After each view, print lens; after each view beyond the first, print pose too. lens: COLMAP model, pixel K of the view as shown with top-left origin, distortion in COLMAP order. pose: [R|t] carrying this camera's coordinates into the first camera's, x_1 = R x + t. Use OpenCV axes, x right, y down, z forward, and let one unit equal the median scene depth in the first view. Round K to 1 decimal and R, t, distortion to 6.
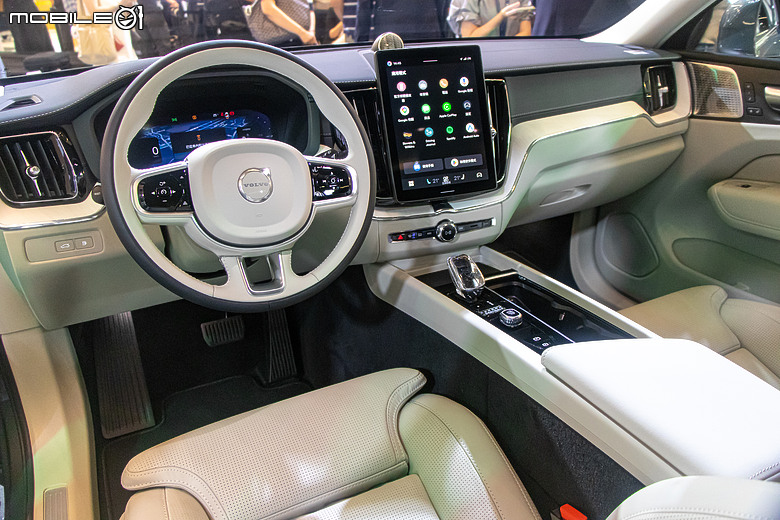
lens RADIAL K [[599.9, 0, 390.0], [0, 599.9, 260.0], [0, 0, 1]] dist [0.043787, -0.097999]
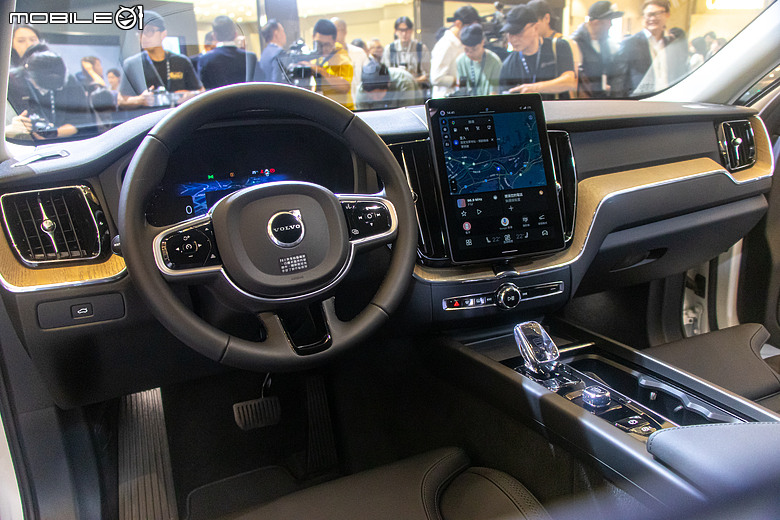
lens RADIAL K [[599.9, 0, 390.0], [0, 599.9, 260.0], [0, 0, 1]] dist [0.043787, -0.097999]
pose [[0.997263, -0.009908, -0.073274, -0.015581], [-0.000355, 0.990328, -0.138746, 0.022435], [0.073940, 0.138392, 0.987614, 0.122282]]
